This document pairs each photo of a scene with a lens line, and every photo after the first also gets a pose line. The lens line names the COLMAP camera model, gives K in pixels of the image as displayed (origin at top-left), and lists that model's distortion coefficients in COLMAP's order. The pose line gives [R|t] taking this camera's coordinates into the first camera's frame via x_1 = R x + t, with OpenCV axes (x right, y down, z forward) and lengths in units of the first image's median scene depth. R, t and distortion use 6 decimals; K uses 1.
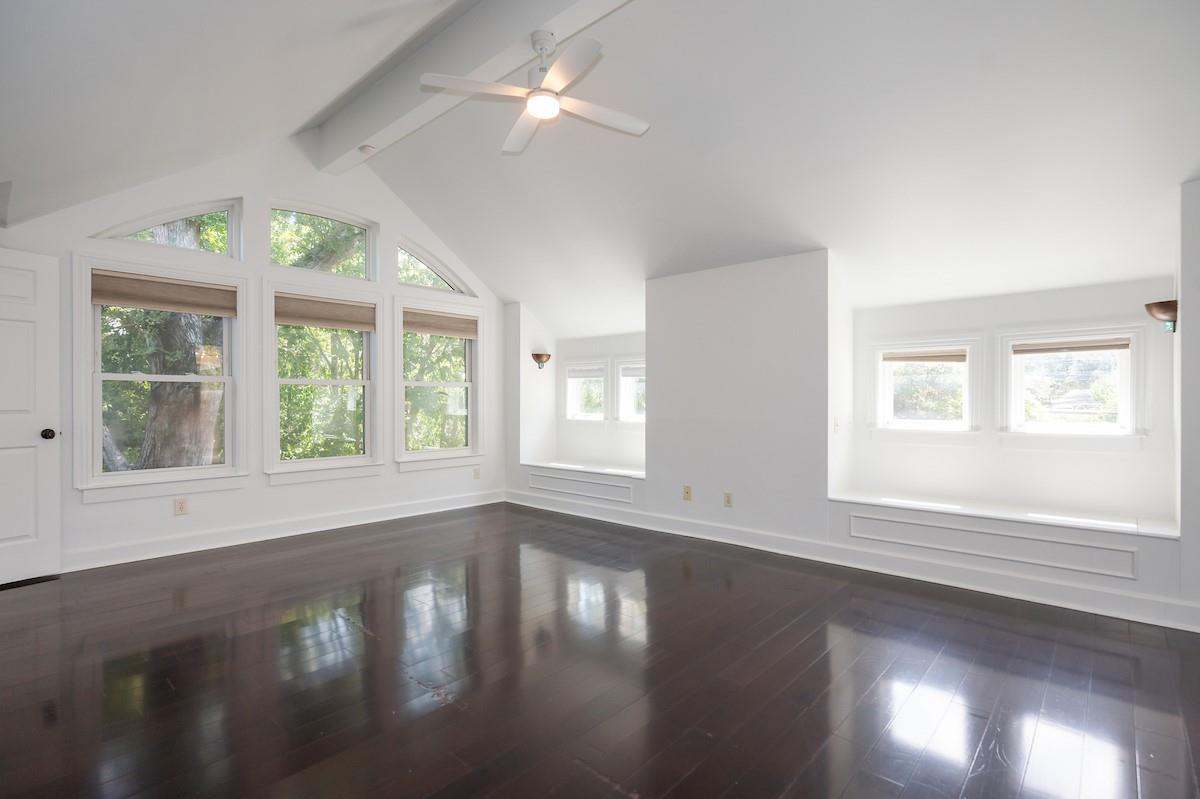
lens RADIAL K [[573.5, 0, 603.1], [0, 573.5, 398.5], [0, 0, 1]] dist [-0.001284, -0.001201]
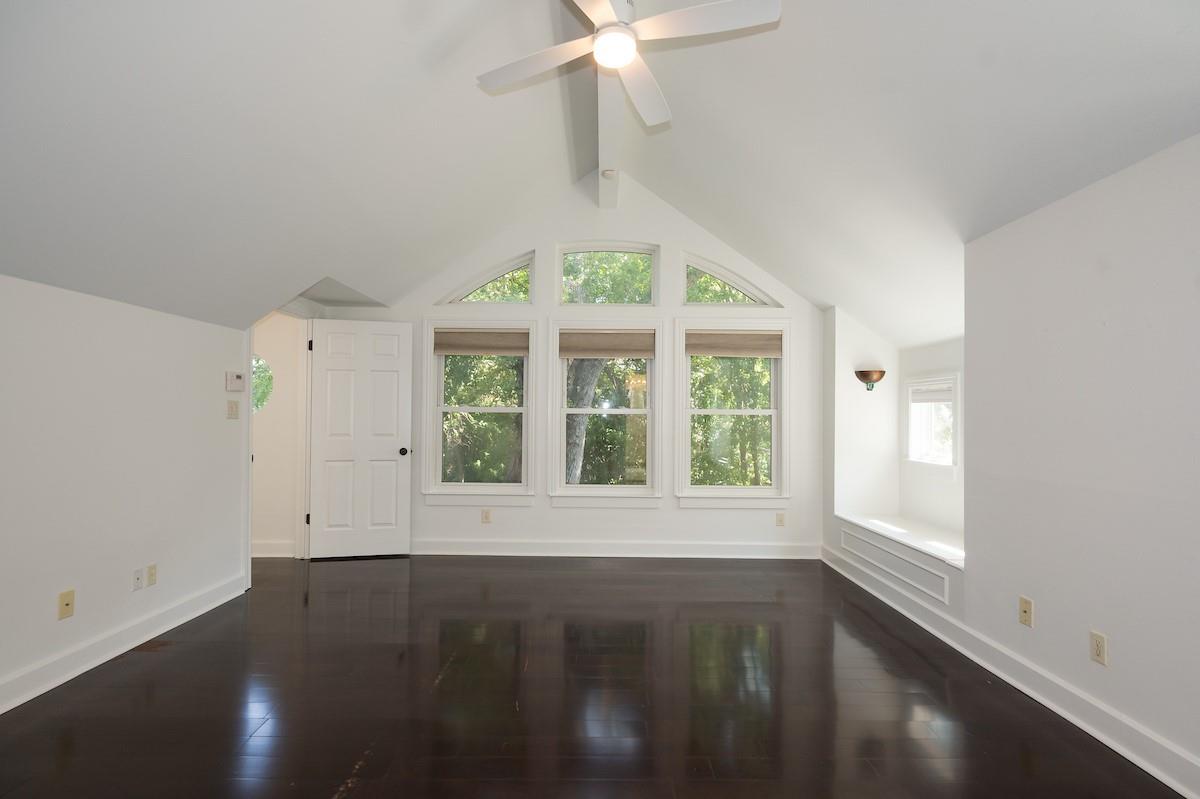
lens RADIAL K [[573.5, 0, 598.9], [0, 573.5, 406.8], [0, 0, 1]] dist [-0.001284, -0.001201]
pose [[0.669408, -0.006746, -0.742865, 0.246104], [-0.008670, 0.999820, -0.016893, -0.017580], [0.742845, 0.017749, 0.669228, 0.279838]]
